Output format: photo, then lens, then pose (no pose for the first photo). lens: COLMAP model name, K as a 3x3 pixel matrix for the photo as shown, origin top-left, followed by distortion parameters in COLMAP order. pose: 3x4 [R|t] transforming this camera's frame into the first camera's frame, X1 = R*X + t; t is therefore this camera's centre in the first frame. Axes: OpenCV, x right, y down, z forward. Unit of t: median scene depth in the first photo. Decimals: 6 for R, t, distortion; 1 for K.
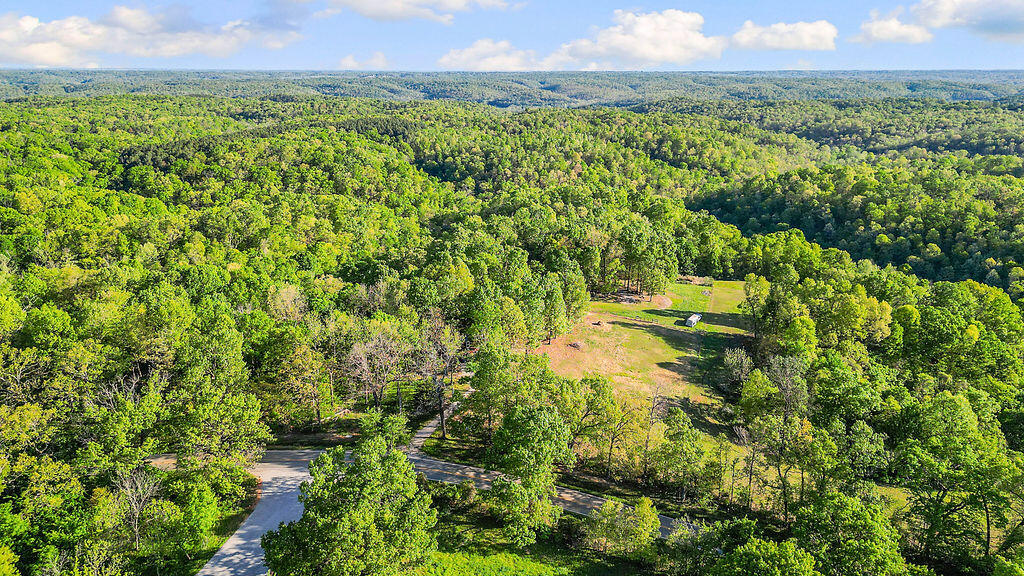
lens RADIAL K [[723.7, 0, 508.5], [0, 723.7, 285.1], [0, 0, 1]] dist [0.033756, -0.006496]
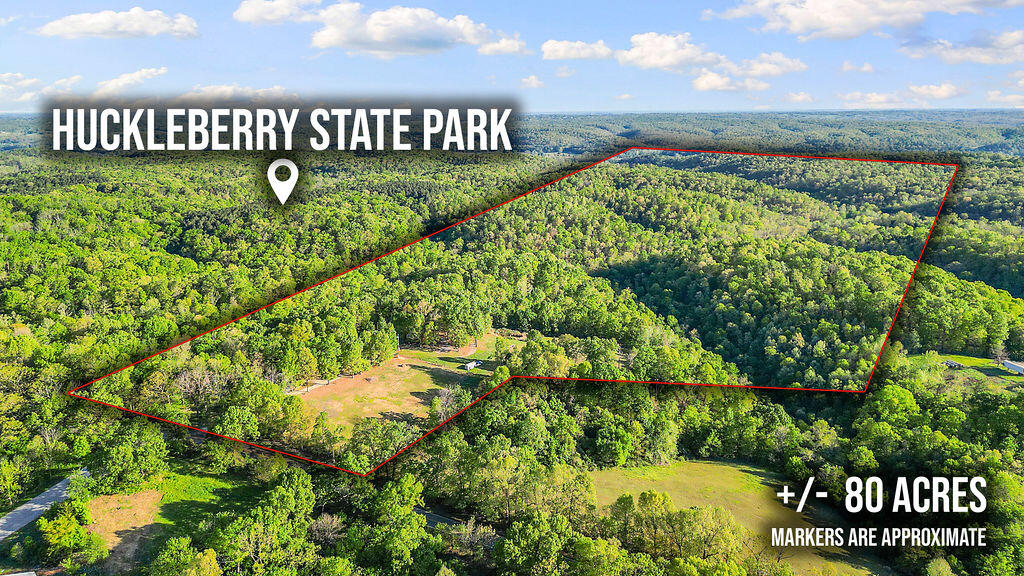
lens RADIAL K [[723.7, 0, 515.1], [0, 723.7, 288.3], [0, 0, 1]] dist [0.033756, -0.006496]
pose [[0.990694, 0.028414, -0.133110, 0.236488], [-0.034240, 0.998544, -0.041689, -0.022747], [0.131732, 0.045859, 0.990224, -0.204452]]
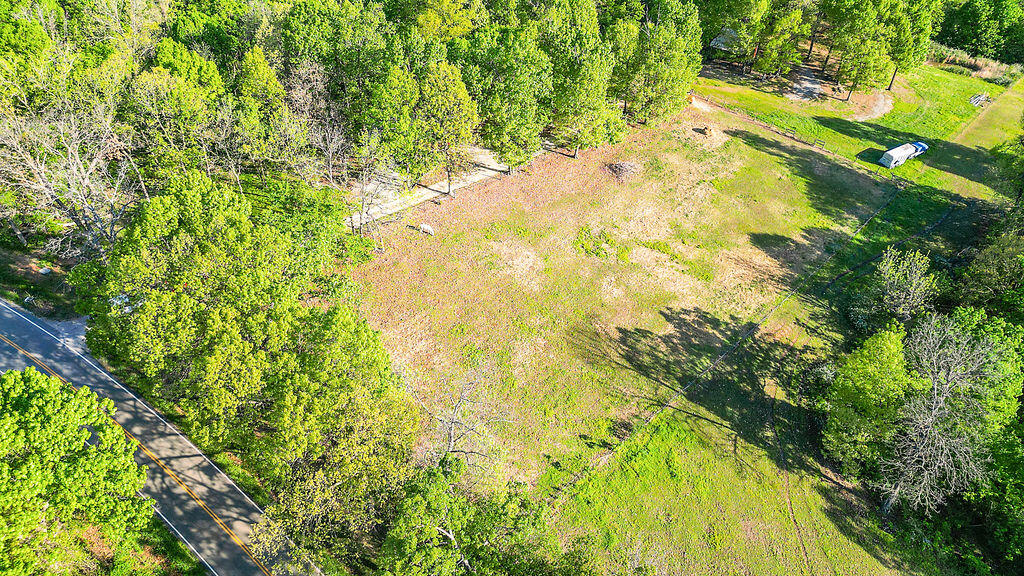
lens RADIAL K [[723.7, 0, 515.4], [0, 723.7, 292.5], [0, 0, 1]] dist [0.033756, -0.006496]
pose [[0.905368, 0.268976, -0.328573, 0.089270], [-0.123994, 0.907532, 0.401261, -0.017569], [0.406120, -0.322548, 0.855002, 0.174968]]
